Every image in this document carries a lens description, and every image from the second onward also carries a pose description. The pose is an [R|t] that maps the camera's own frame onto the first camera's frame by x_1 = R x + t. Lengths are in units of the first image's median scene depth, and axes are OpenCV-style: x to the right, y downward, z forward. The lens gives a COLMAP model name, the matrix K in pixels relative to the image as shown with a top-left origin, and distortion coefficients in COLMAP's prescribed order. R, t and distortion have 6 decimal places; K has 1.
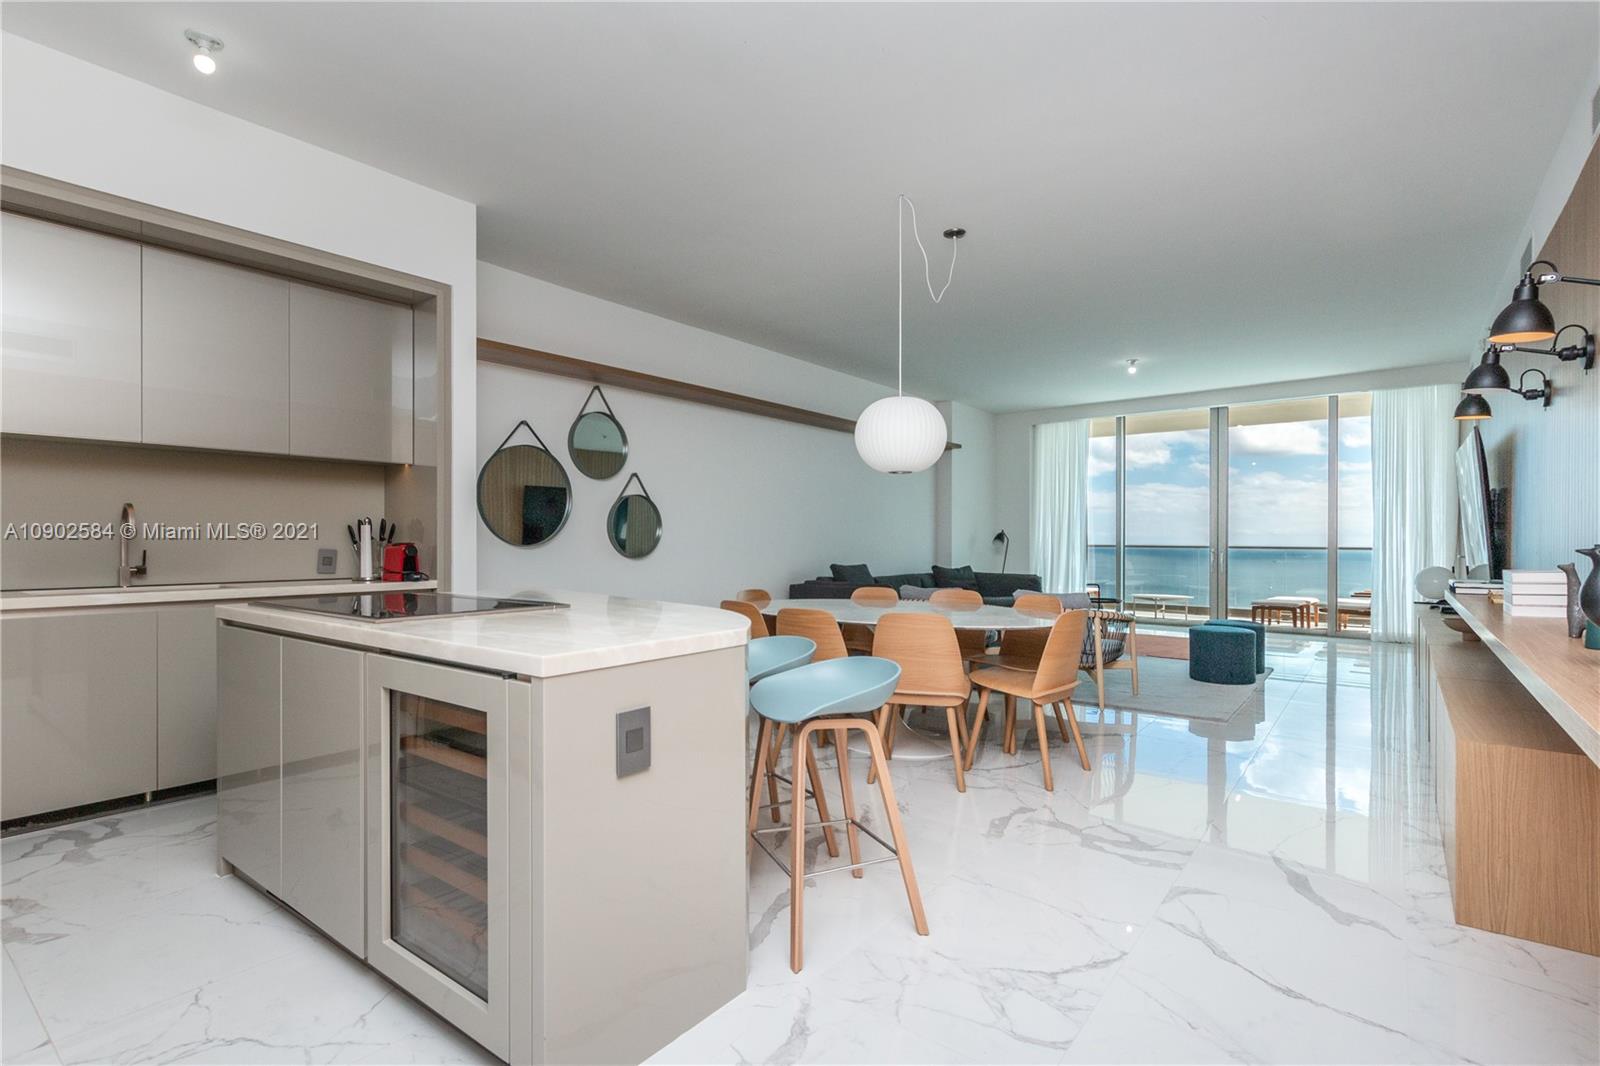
lens RADIAL K [[764.6, 0, 800.0], [0, 764.6, 533.0], [0, 0, 1]] dist [0.010360, -0.000474]
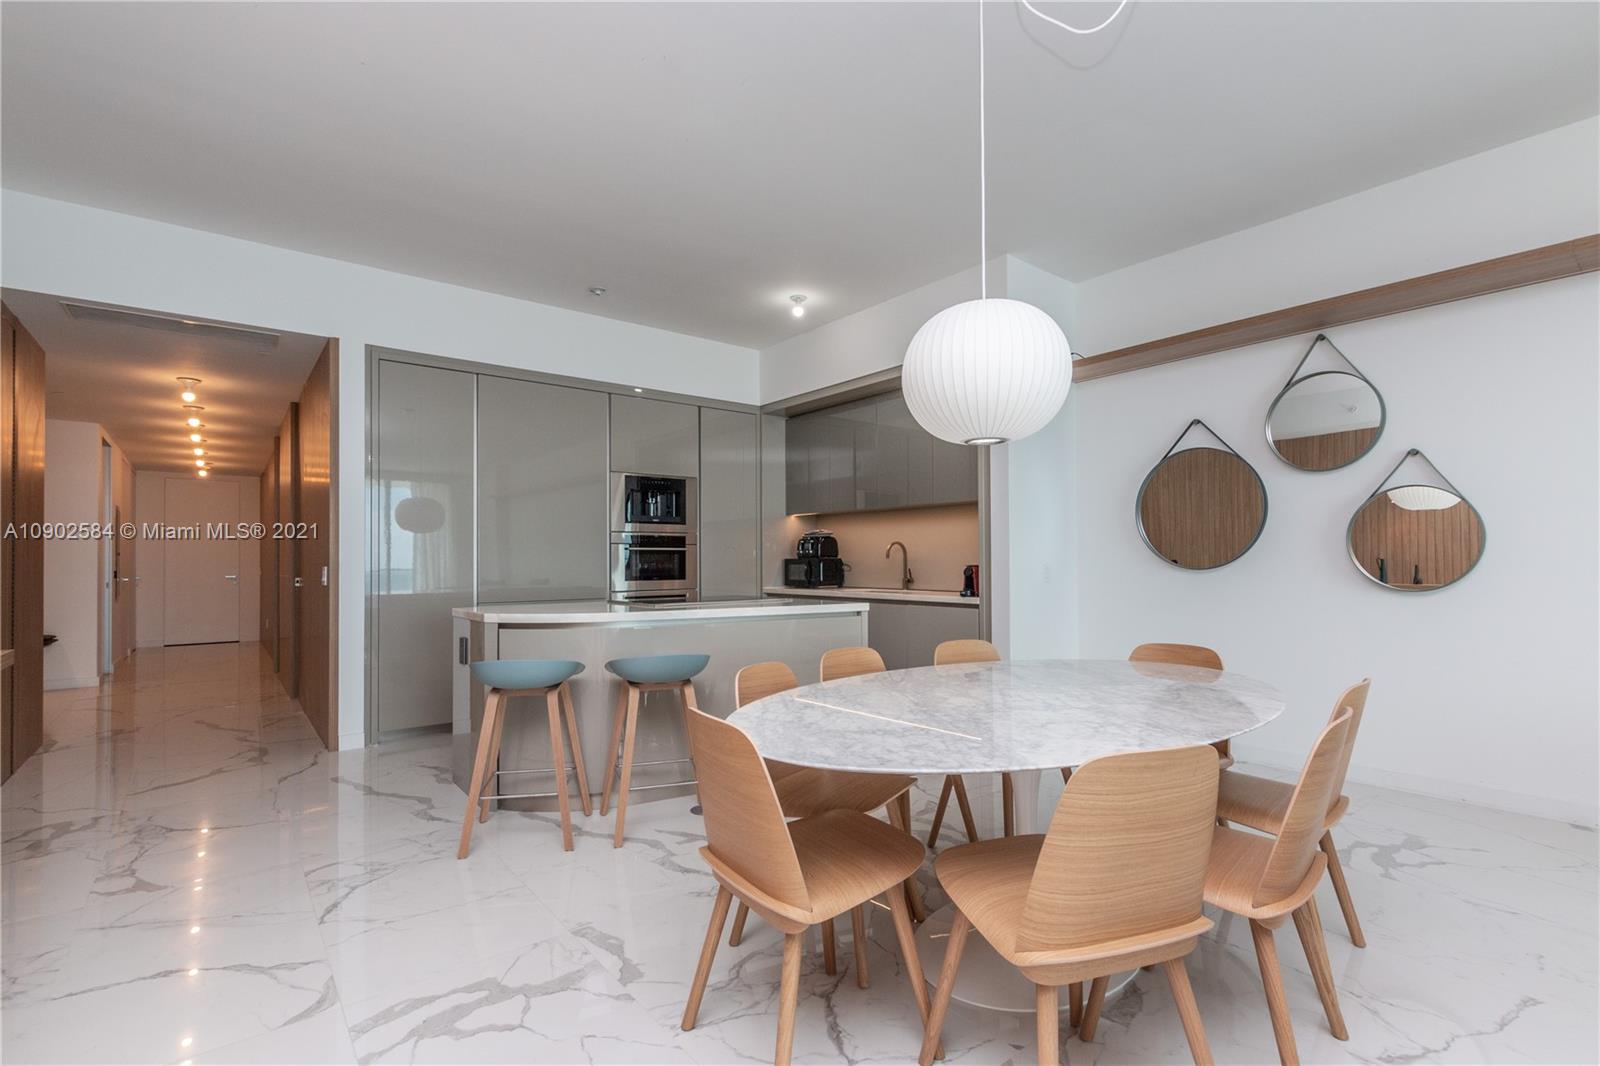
lens RADIAL K [[736.9, 0, 800.0], [0, 736.9, 533.0], [0, 0, 1]] dist [0.009358, -0.000573]
pose [[-0.242176, -0.036226, -0.969556, 0.774935], [0.014632, 0.999053, -0.040983, 0.006615], [0.970122, -0.024112, -0.241417, 1.133929]]
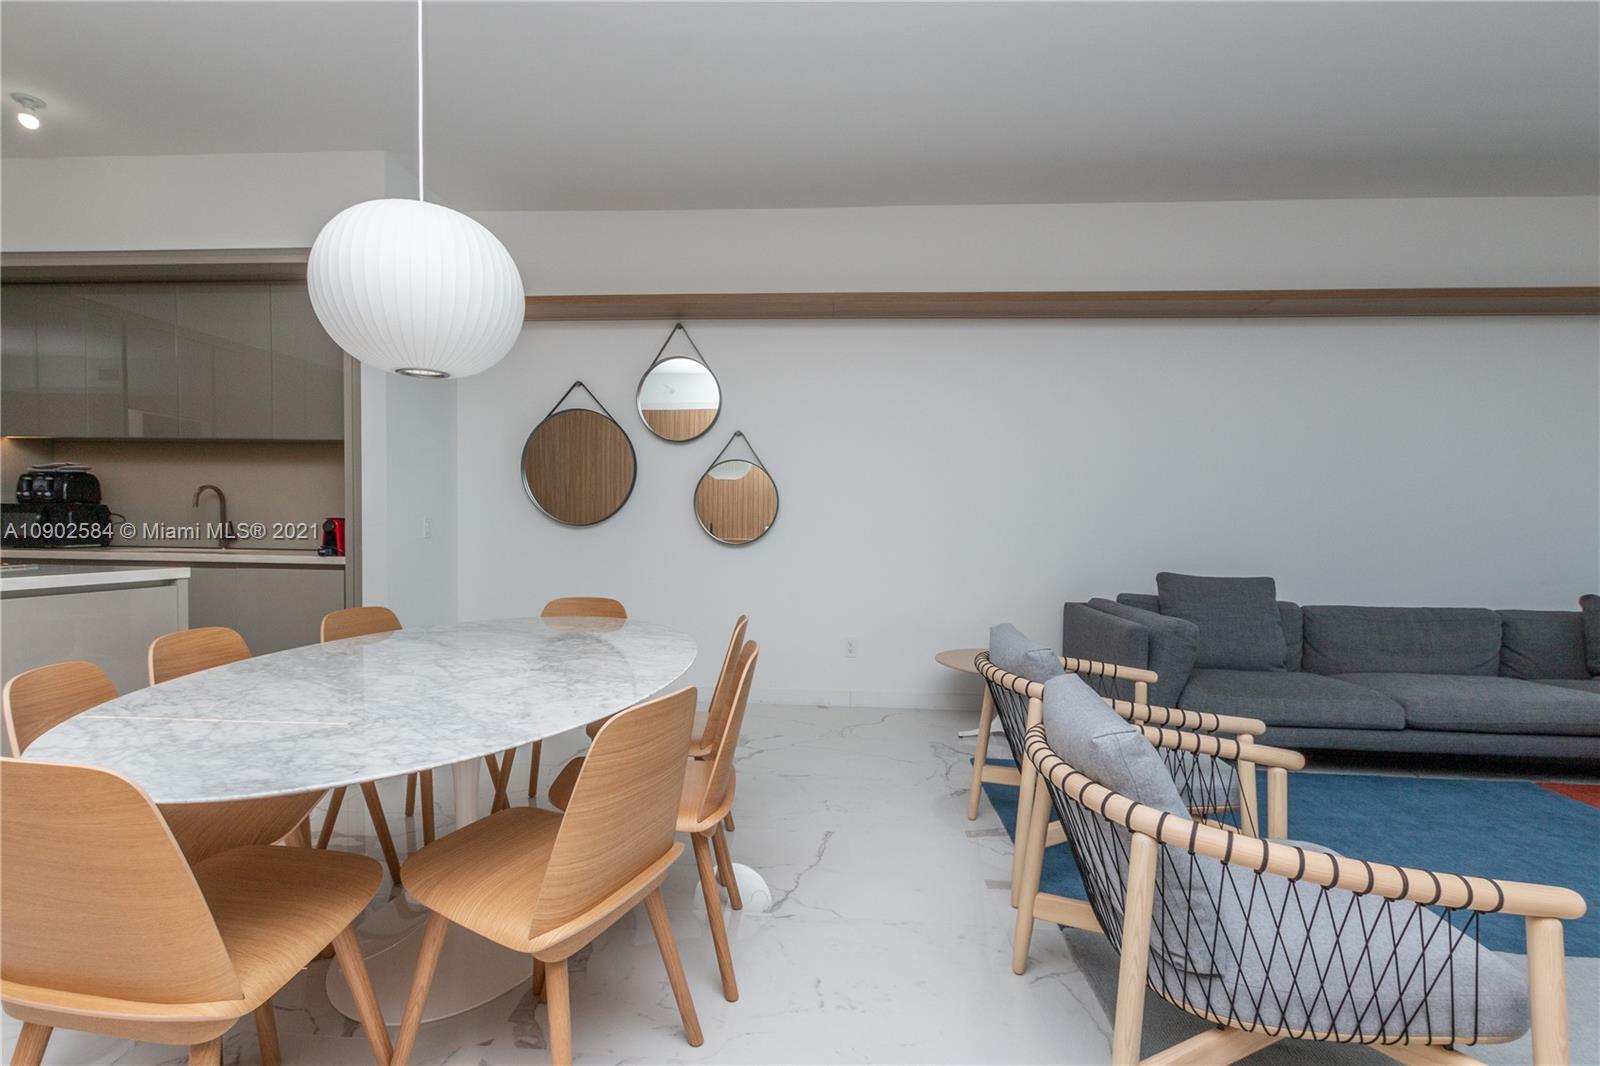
lens RADIAL K [[764.6, 0, 800.0], [0, 764.6, 533.0], [0, 0, 1]] dist [0.010360, -0.000474]
pose [[0.541918, 0.022485, -0.840131, 0.754224], [-0.005716, 0.999718, 0.023069, 0.006440], [0.840412, -0.007699, 0.541893, 1.085026]]
